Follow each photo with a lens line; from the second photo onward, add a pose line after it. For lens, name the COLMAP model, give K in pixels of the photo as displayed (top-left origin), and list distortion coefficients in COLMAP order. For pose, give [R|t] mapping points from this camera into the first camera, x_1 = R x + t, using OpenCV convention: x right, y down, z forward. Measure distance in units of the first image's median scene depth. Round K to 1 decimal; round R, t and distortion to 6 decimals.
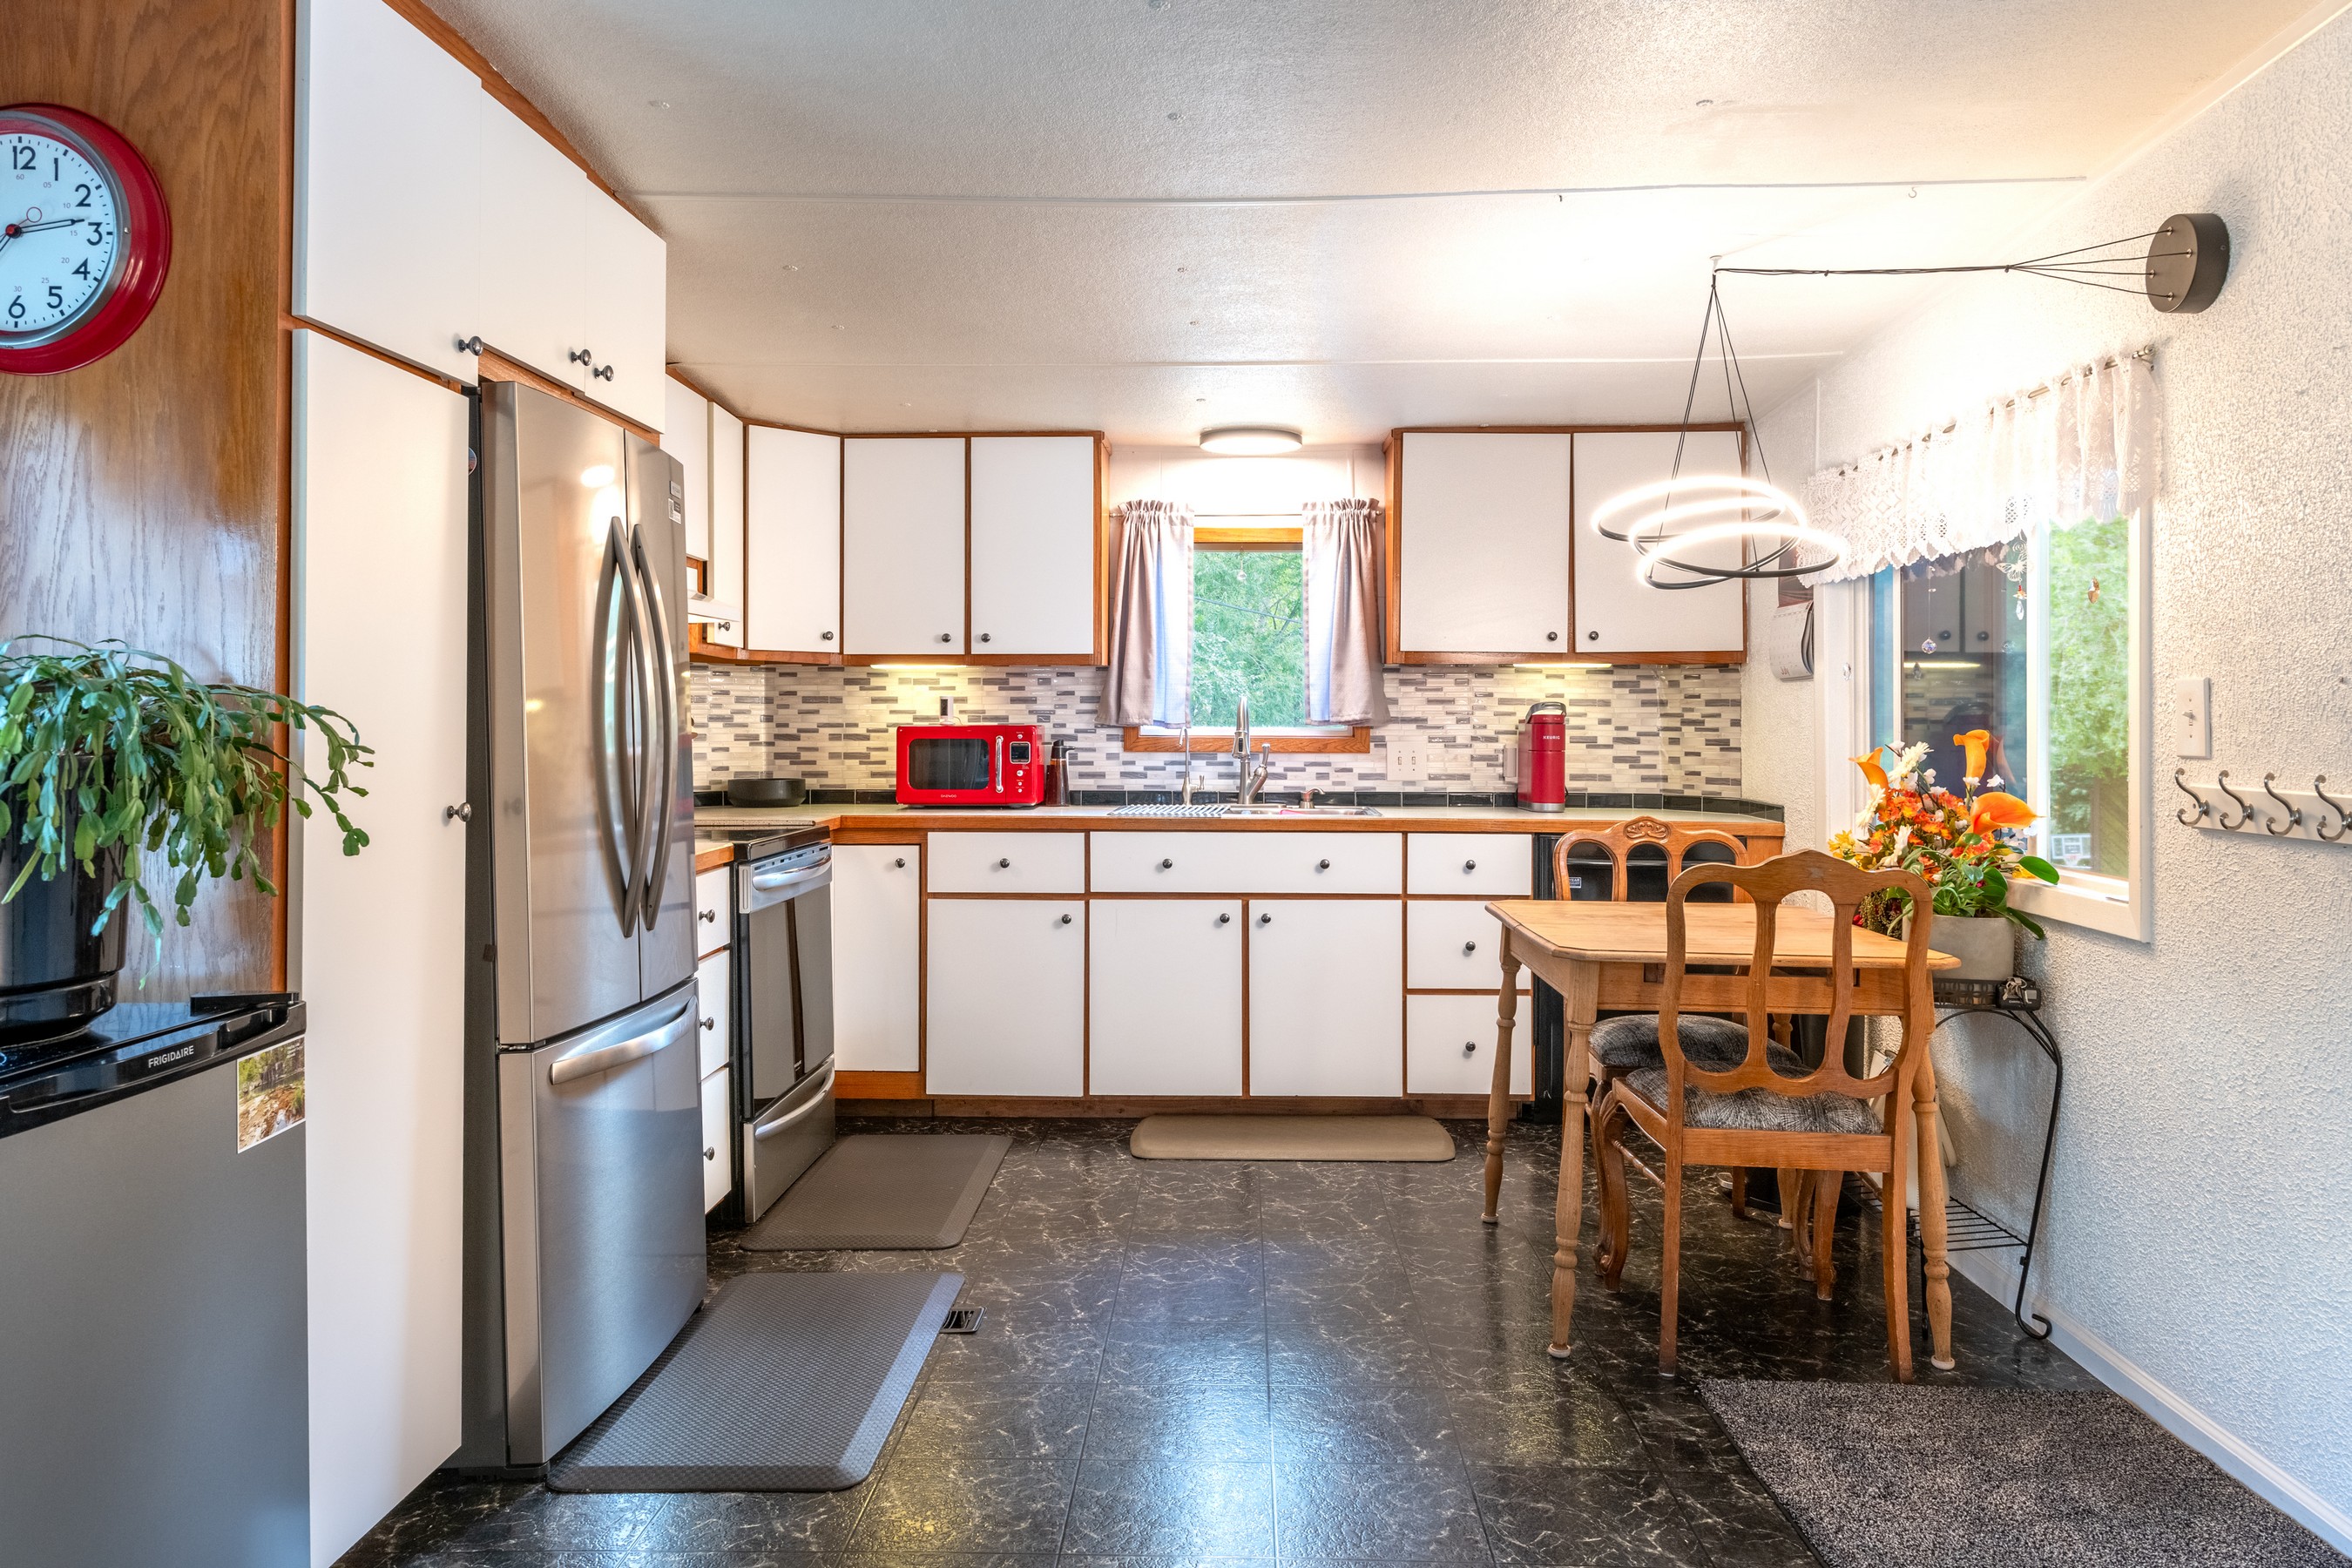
lens RADIAL K [[1631.7, 0, 1154.5], [0, 1631.7, 722.9], [0, 0, 1]] dist [0.025681, -0.007710]
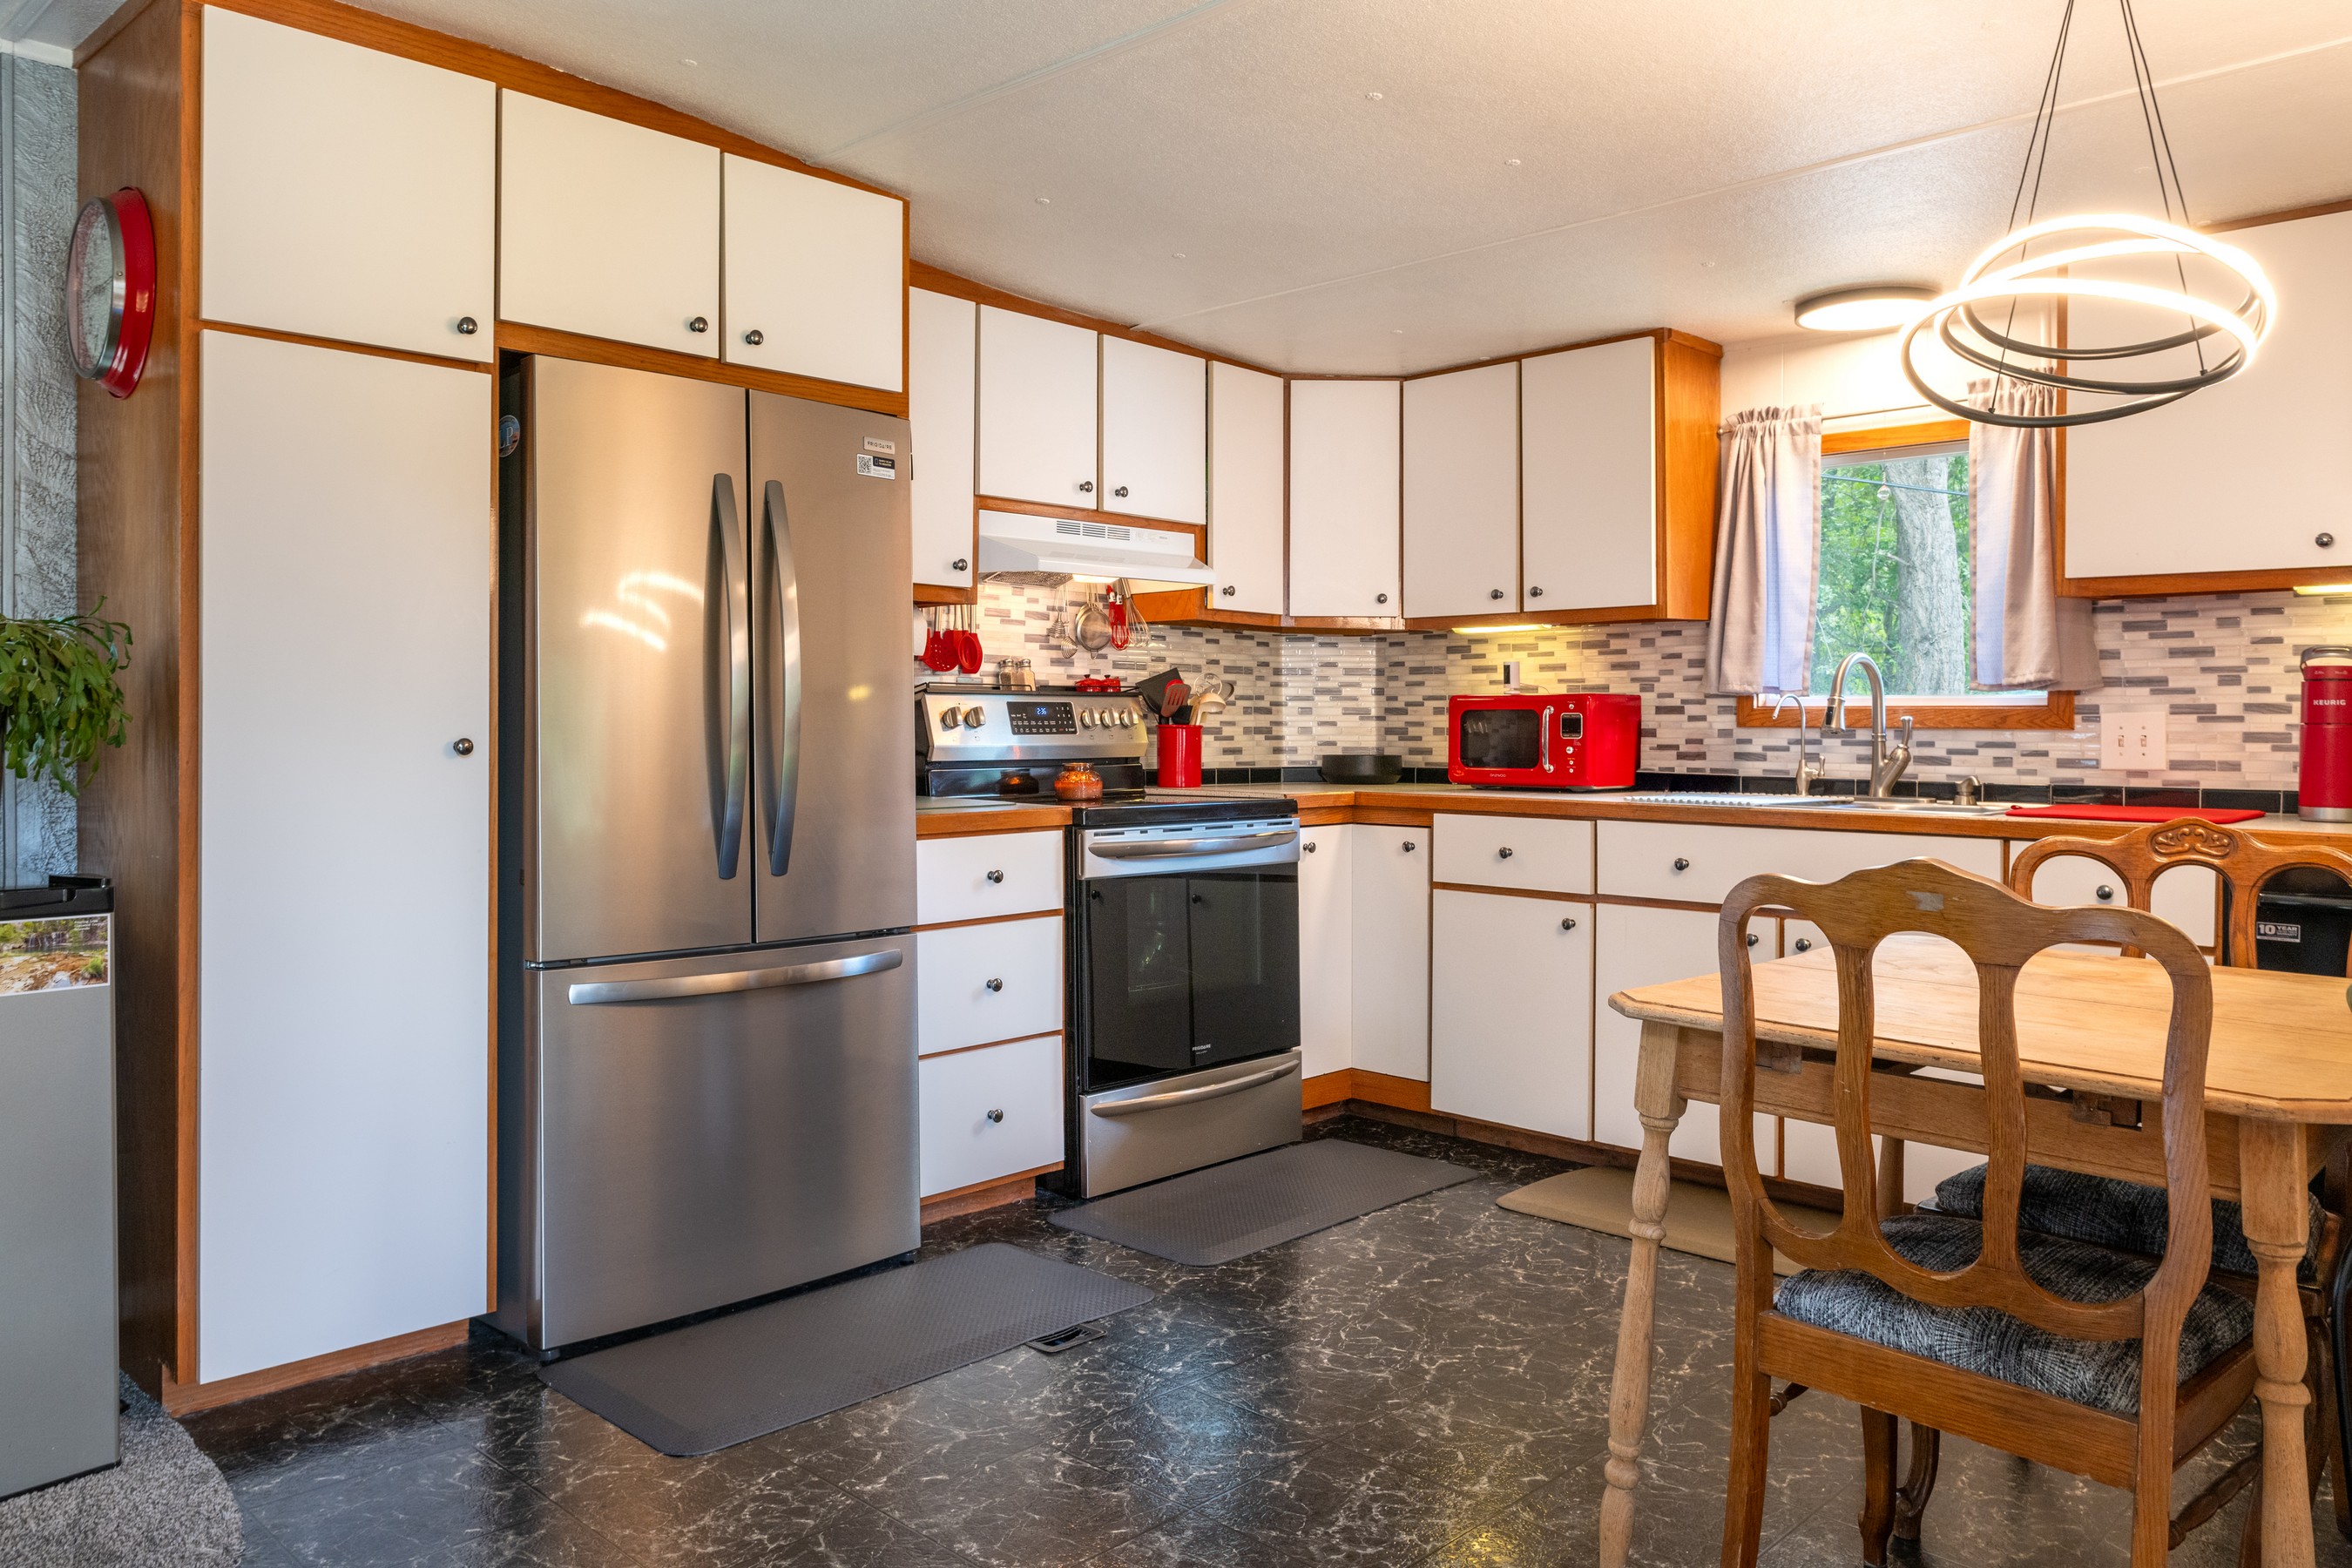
lens RADIAL K [[1631.7, 0, 1179.4], [0, 1631.7, 730.9], [0, 0, 1]] dist [0.025681, -0.007710]
pose [[0.748264, 0.004436, -0.663386, 0.336750], [-0.003292, 0.999990, 0.002974, 0.019660], [0.663393, -0.000042, 0.748271, 0.241605]]
